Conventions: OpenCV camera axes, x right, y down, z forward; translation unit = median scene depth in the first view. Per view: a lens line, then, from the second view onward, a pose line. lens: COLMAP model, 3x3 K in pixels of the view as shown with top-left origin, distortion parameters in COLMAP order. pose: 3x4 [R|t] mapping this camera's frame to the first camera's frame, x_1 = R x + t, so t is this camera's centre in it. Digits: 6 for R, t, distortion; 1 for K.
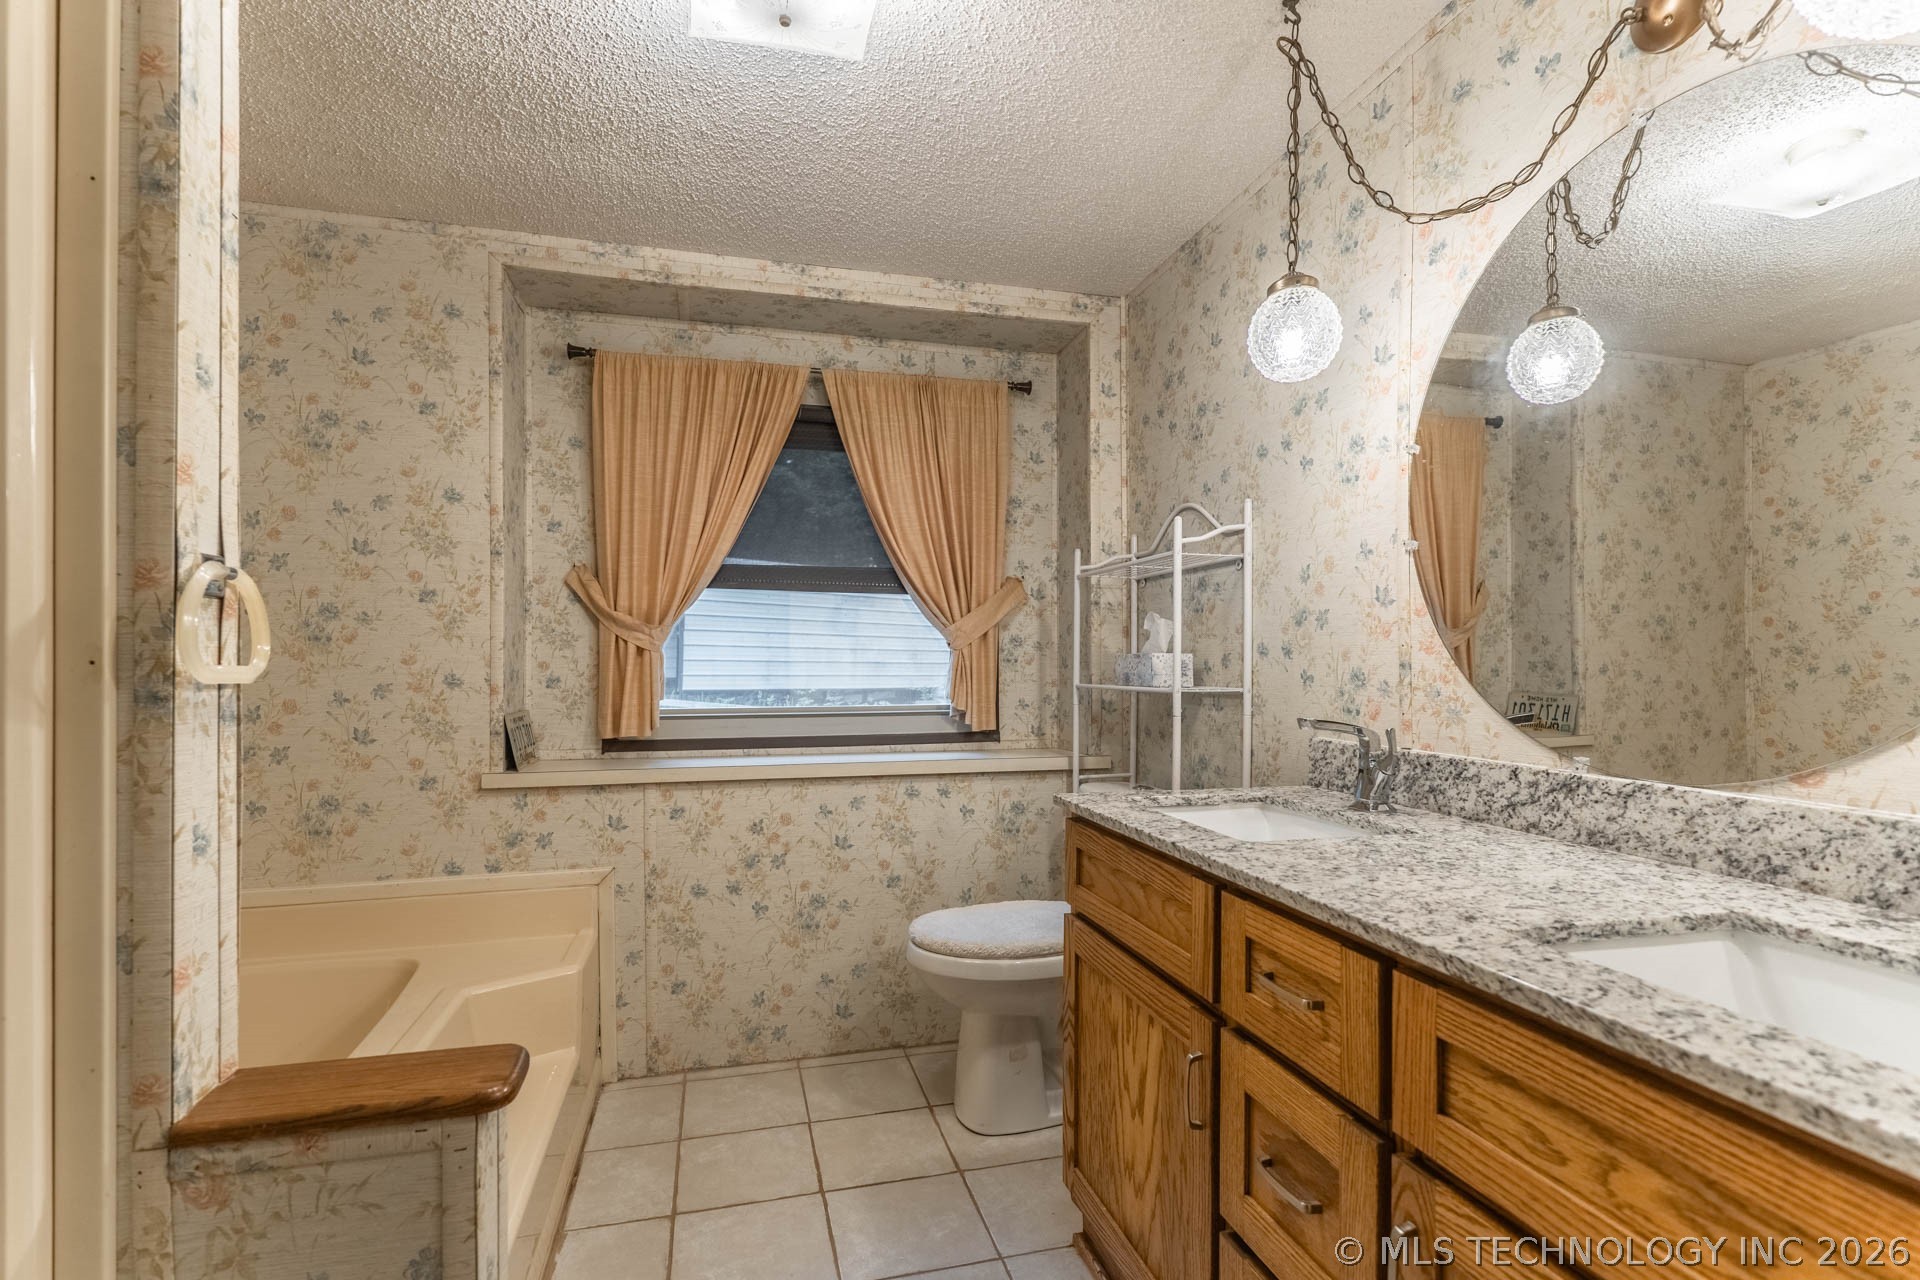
lens RADIAL K [[904.1, 0, 962.1], [0, 904.1, 656.6], [0, 0, 1]] dist [-0.001411, -0.000169]
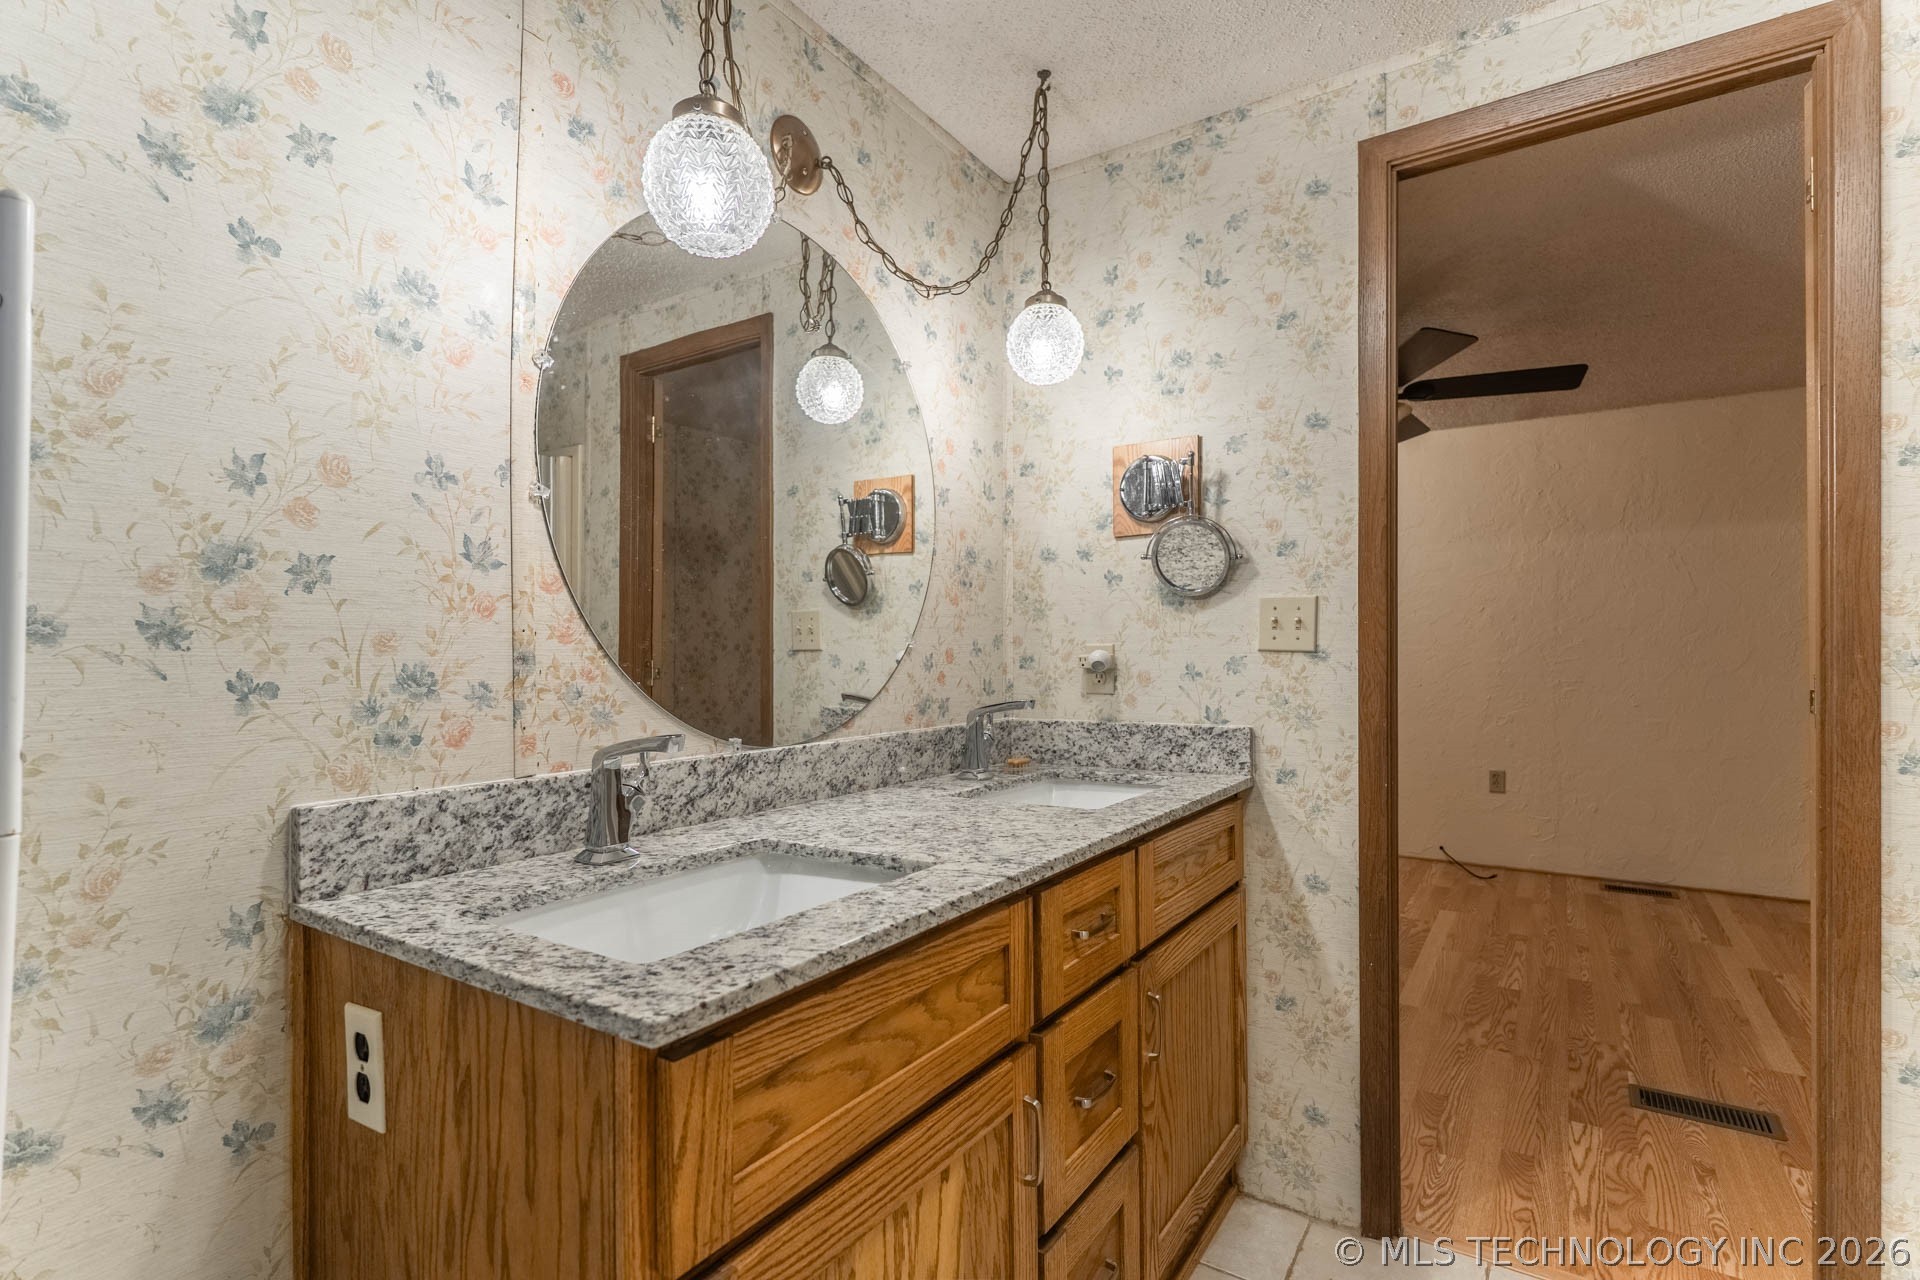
lens RADIAL K [[904.1, 0, 962.1], [0, 904.1, 656.6], [0, 0, 1]] dist [-0.001411, -0.000169]
pose [[-0.656899, -0.002410, 0.753975, -0.304425], [0.001366, 0.999989, 0.004387, 0.006064], [-0.753978, 0.003912, -0.656888, 1.385769]]
